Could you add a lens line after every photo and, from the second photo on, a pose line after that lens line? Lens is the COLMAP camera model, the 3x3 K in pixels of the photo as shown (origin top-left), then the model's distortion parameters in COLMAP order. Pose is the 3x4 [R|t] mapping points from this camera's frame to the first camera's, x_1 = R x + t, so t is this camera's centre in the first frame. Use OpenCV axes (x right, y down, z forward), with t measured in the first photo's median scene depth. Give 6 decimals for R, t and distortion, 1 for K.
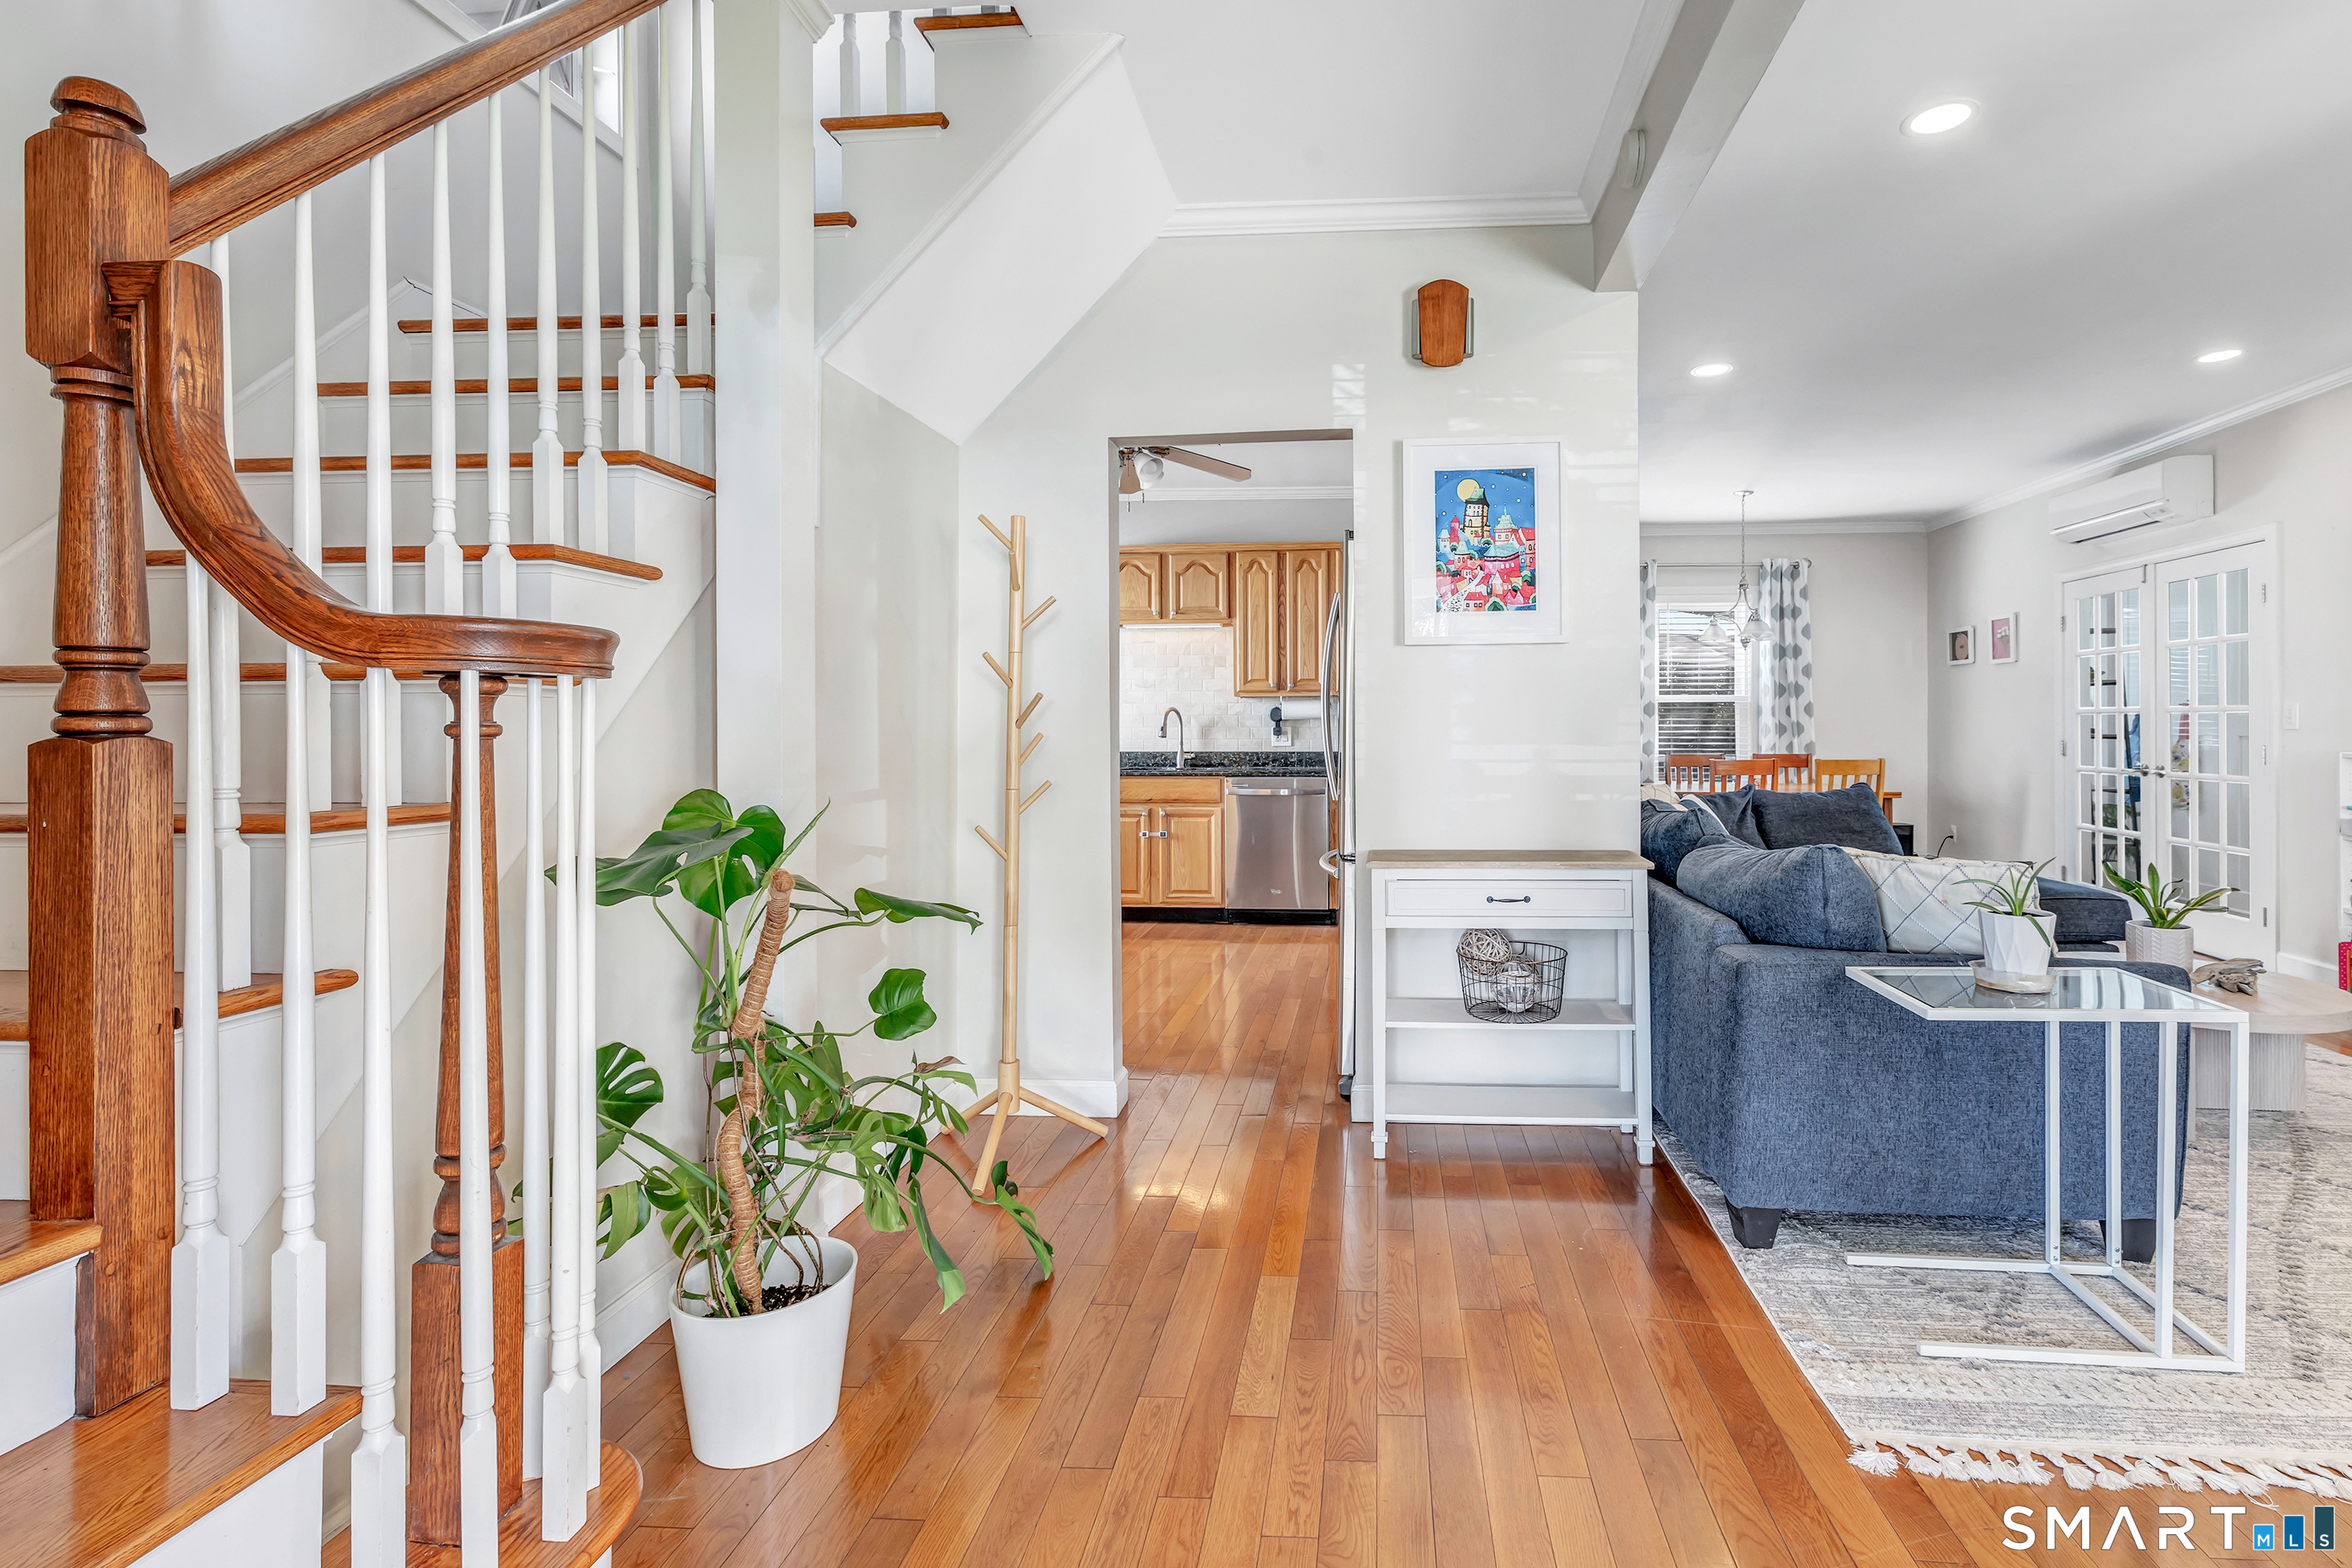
lens RADIAL K [[1078.6, 0, 1282.1], [0, 1078.6, 726.8], [0, 0, 1]] dist [-0.003410, 0.000293]
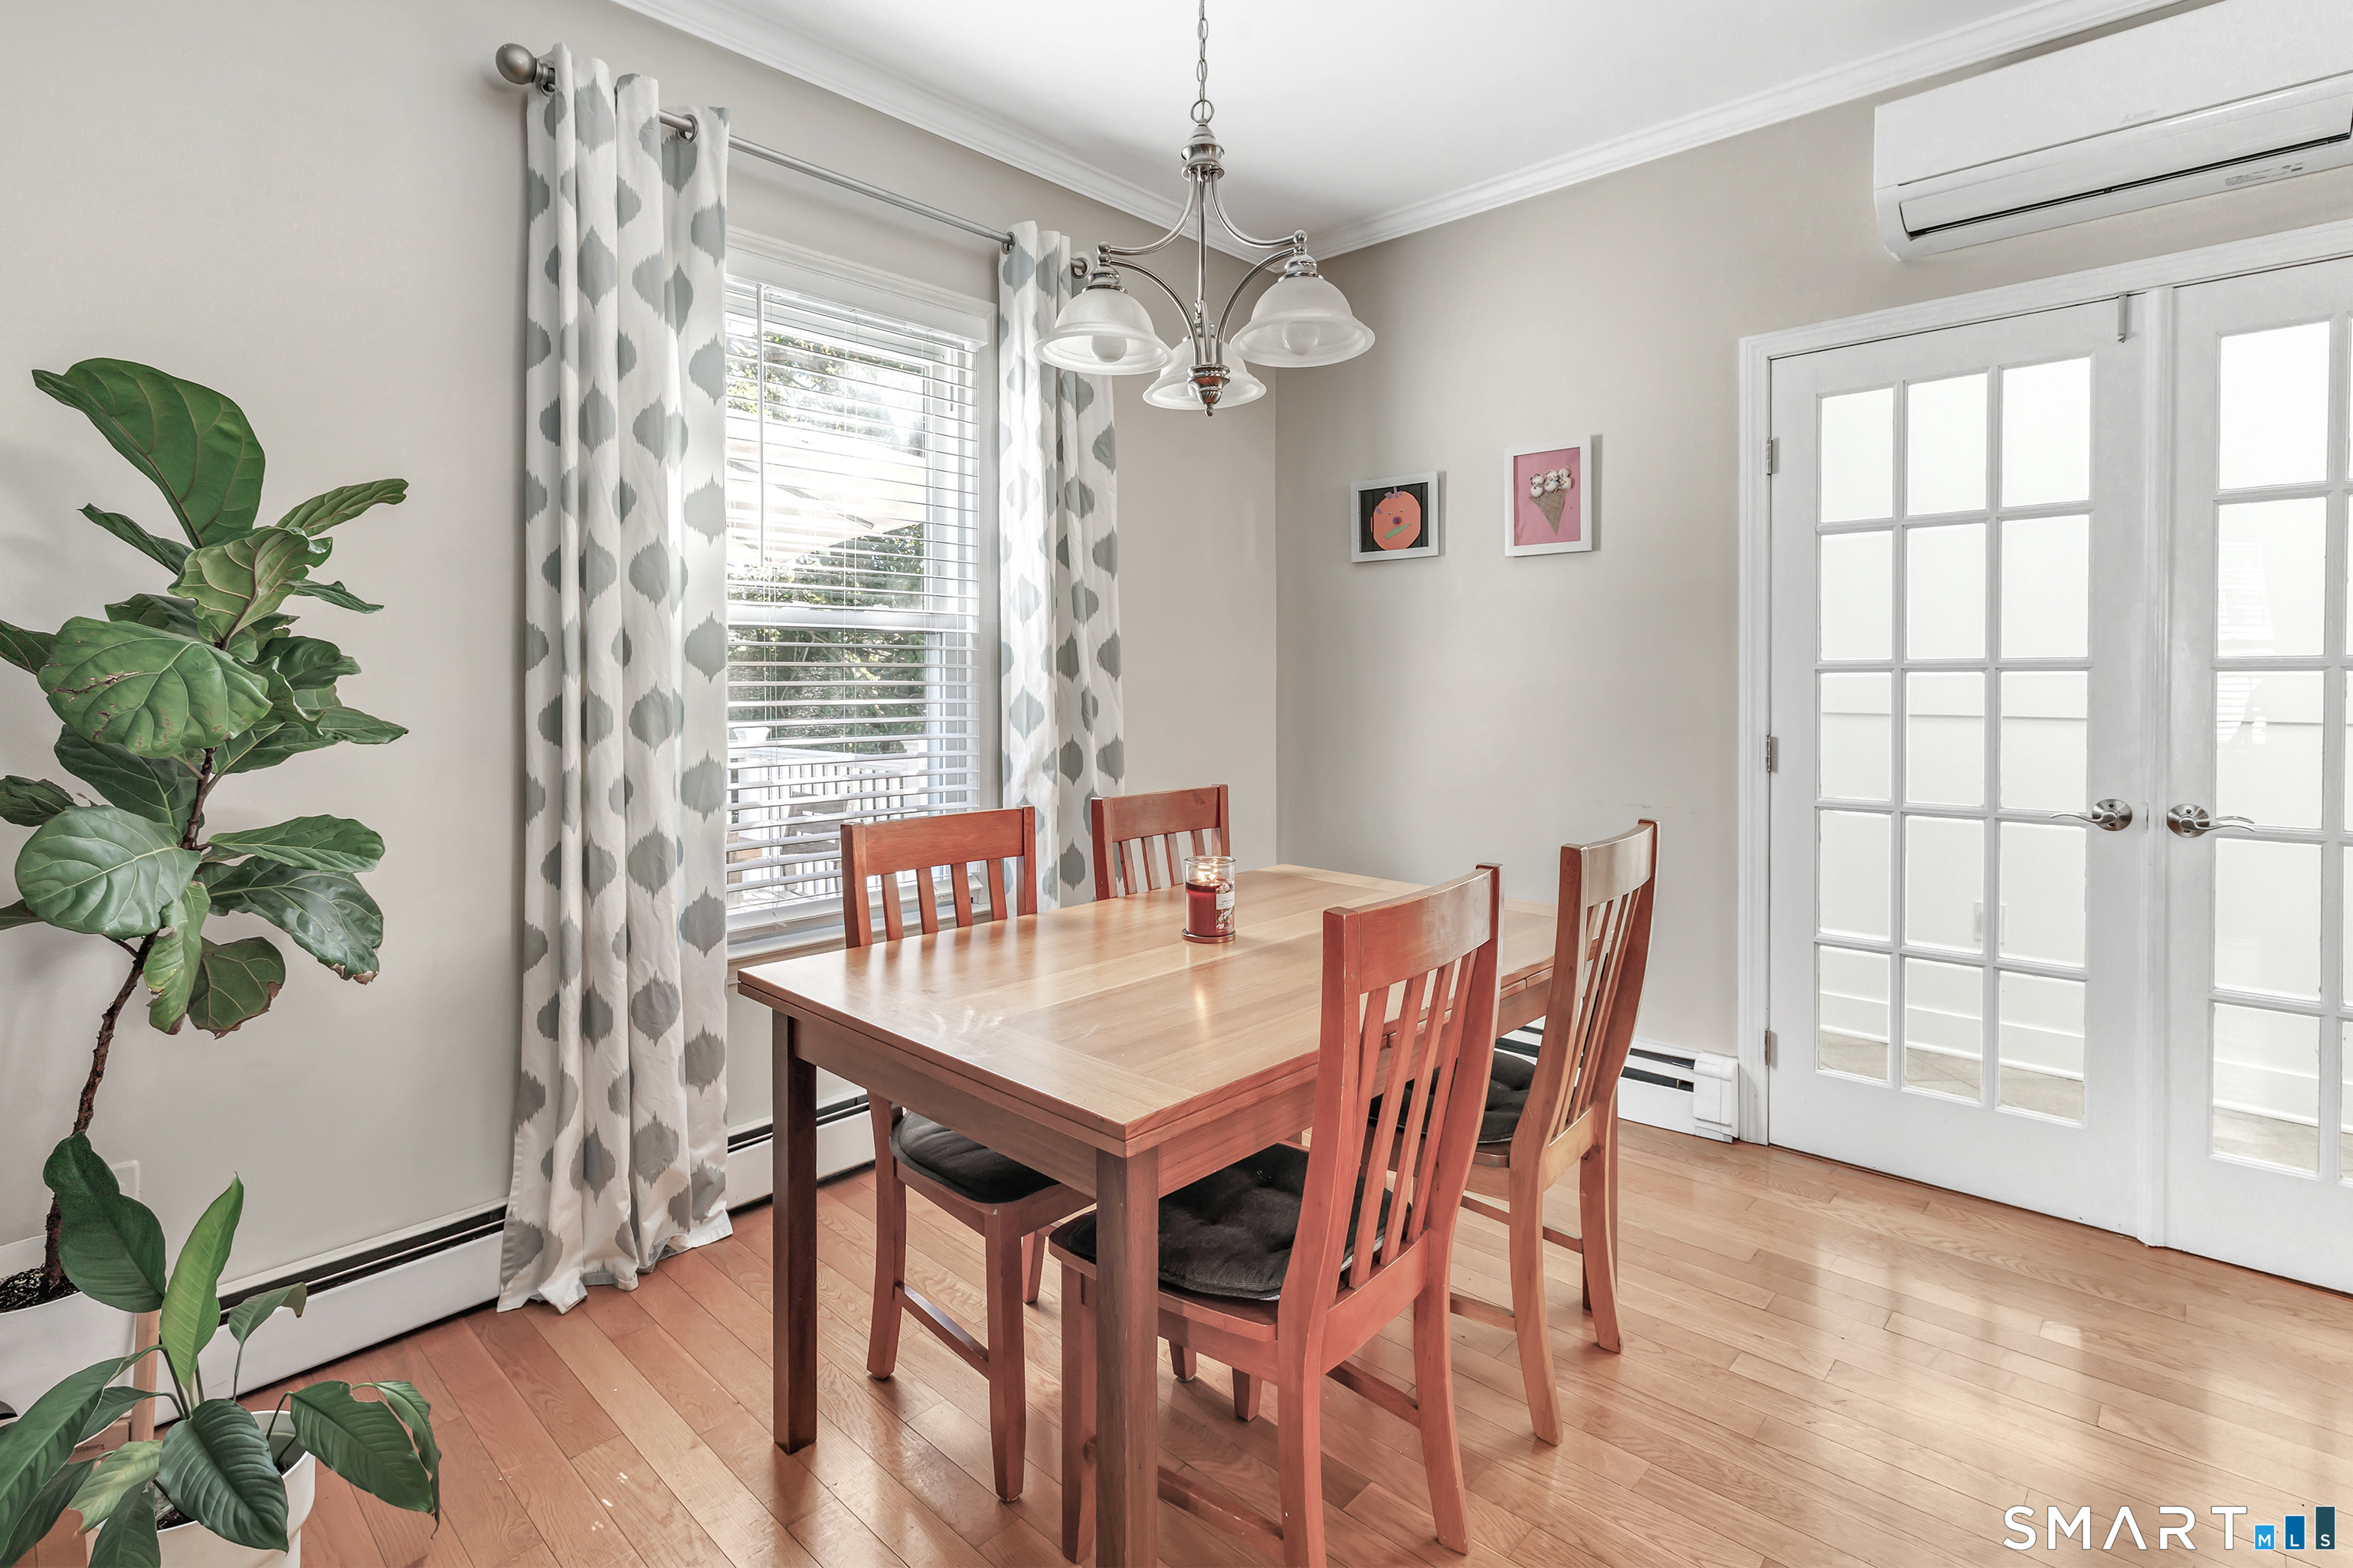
lens RADIAL K [[1129.8, 0, 1179.7], [0, 1129.8, 685.3], [0, 0, 1]] dist [0.000289, 0.000176]
pose [[0.624735, -0.007294, 0.780803, 0.232277], [0.003327, 0.999972, 0.006679, -0.010070], [-0.780830, -0.001575, 0.624742, 0.881198]]
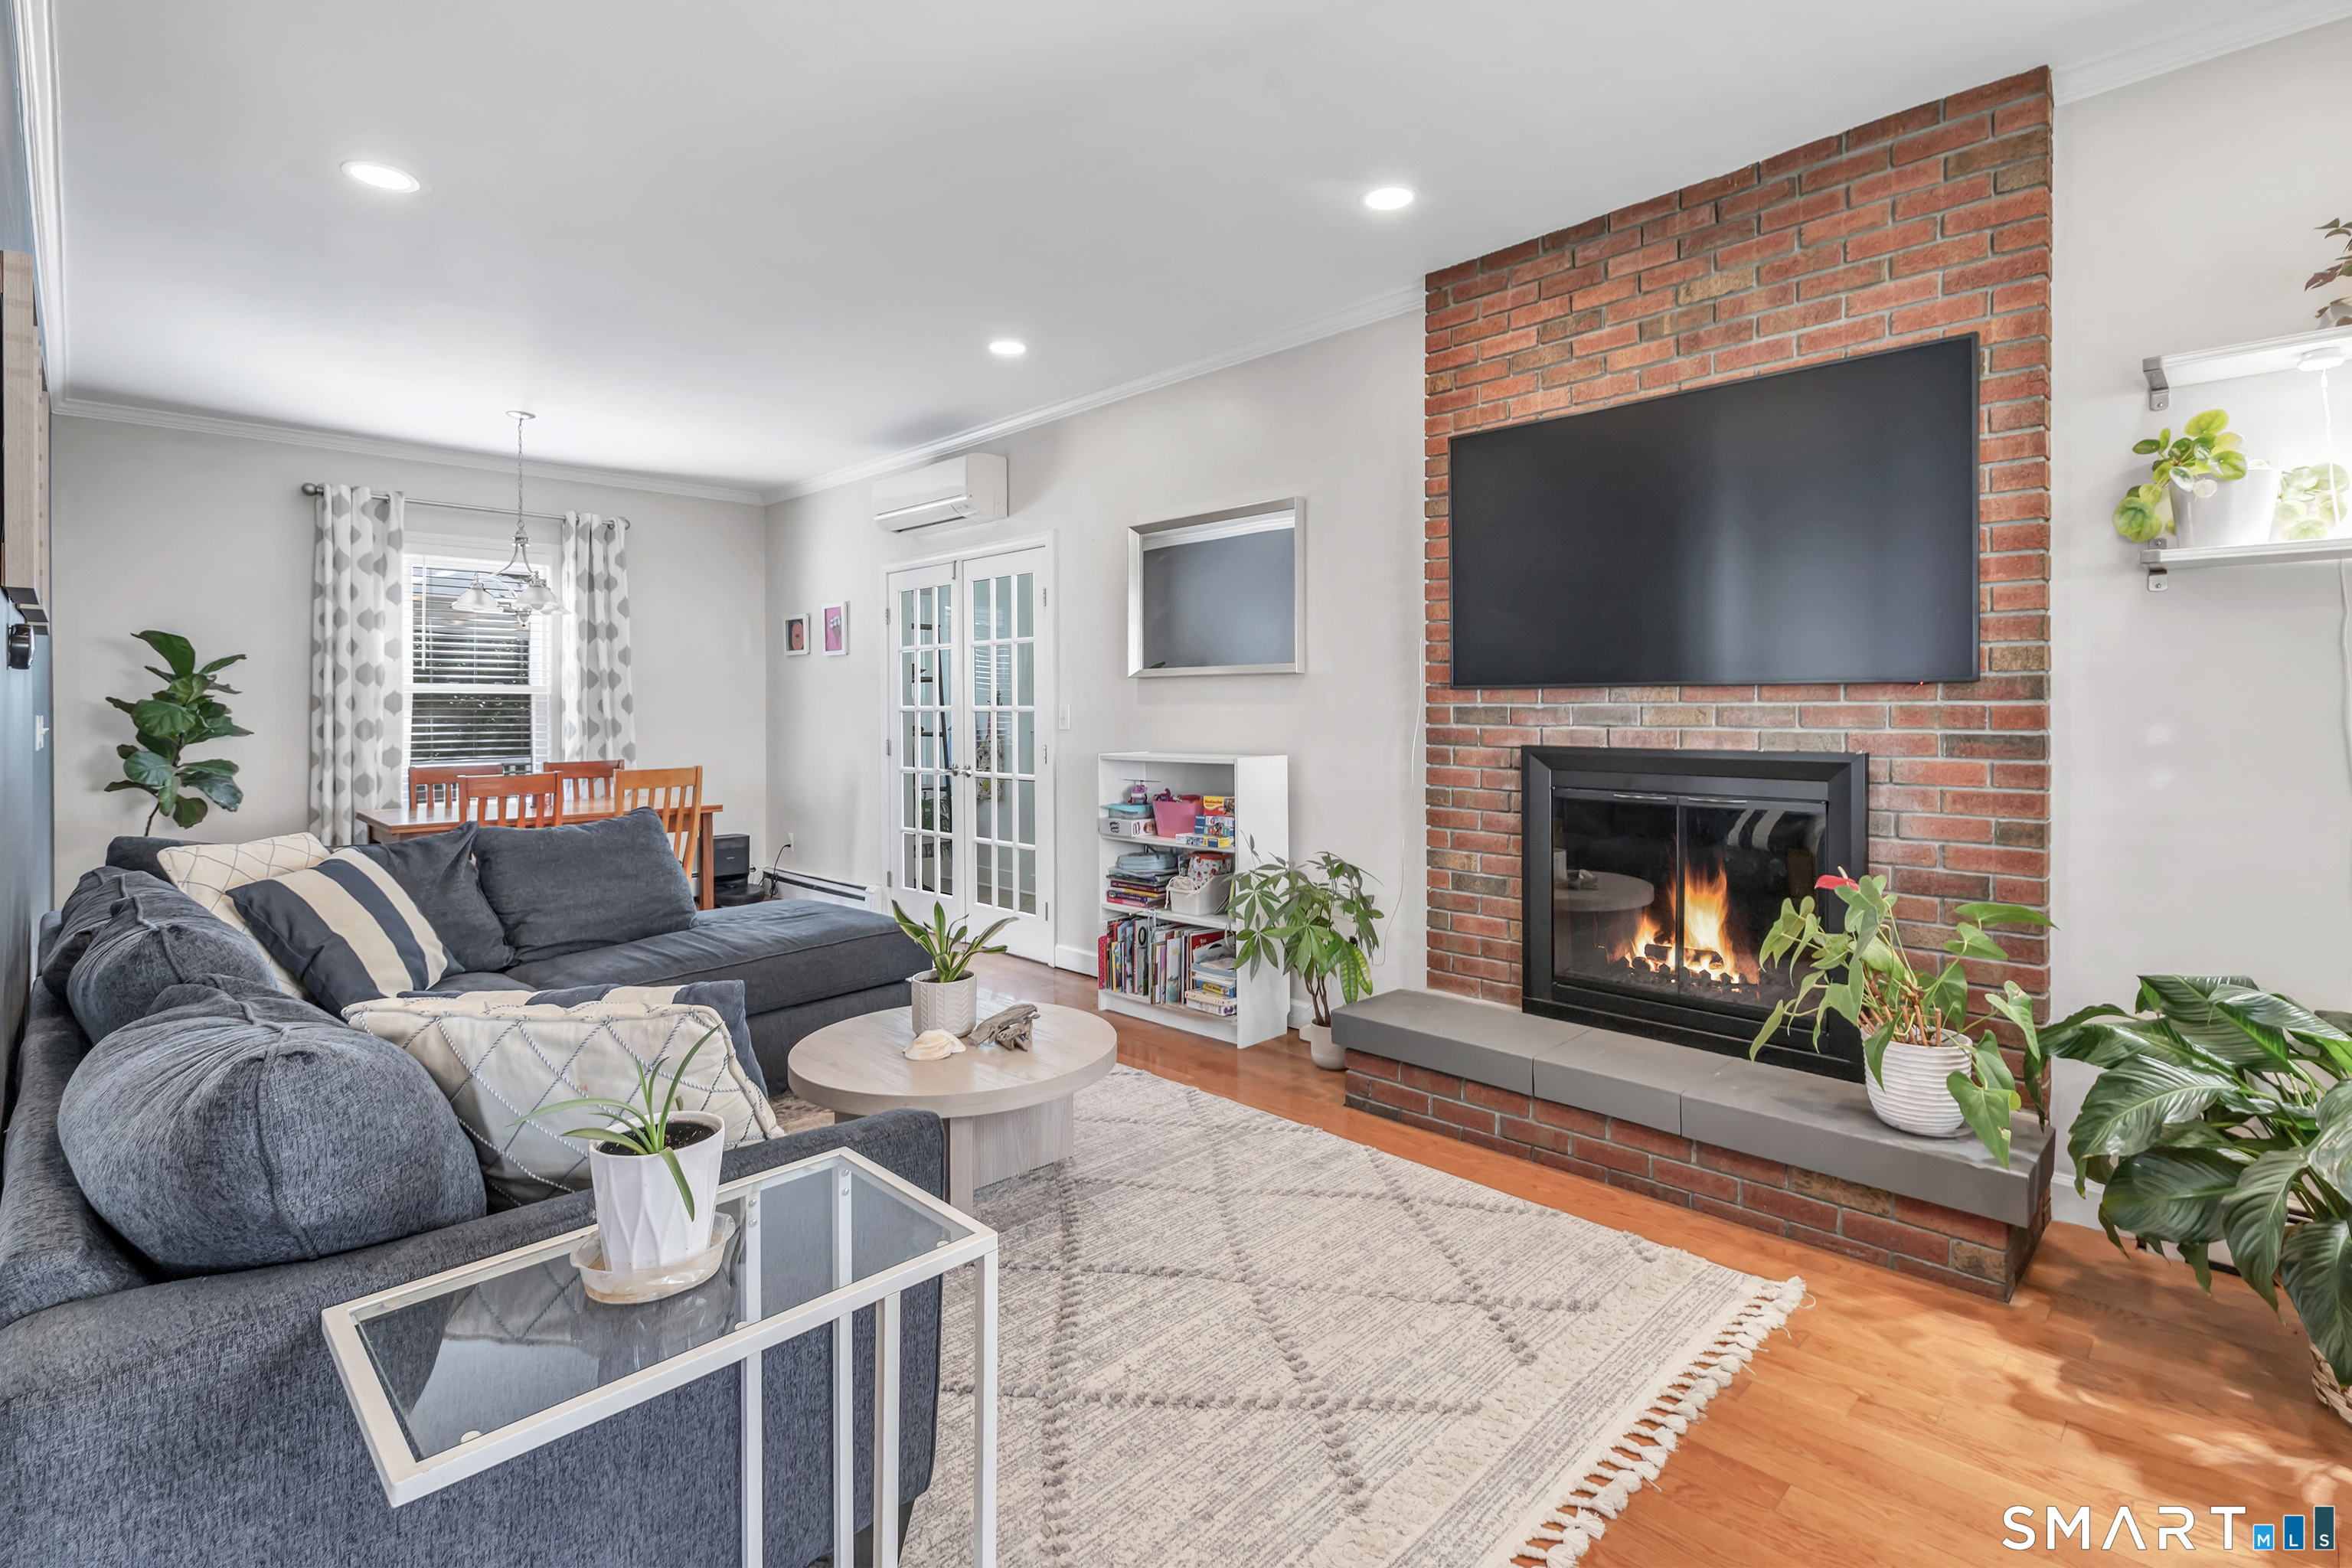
lens RADIAL K [[1078.6, 0, 1207.0], [0, 1078.6, 699.1], [0, 0, 1]] dist [-0.003410, 0.000293]
pose [[0.637221, 0.005590, 0.770661, 0.169208], [0.003243, 0.999945, -0.009935, -0.012182], [-0.770674, 0.008830, 0.637168, 0.173790]]
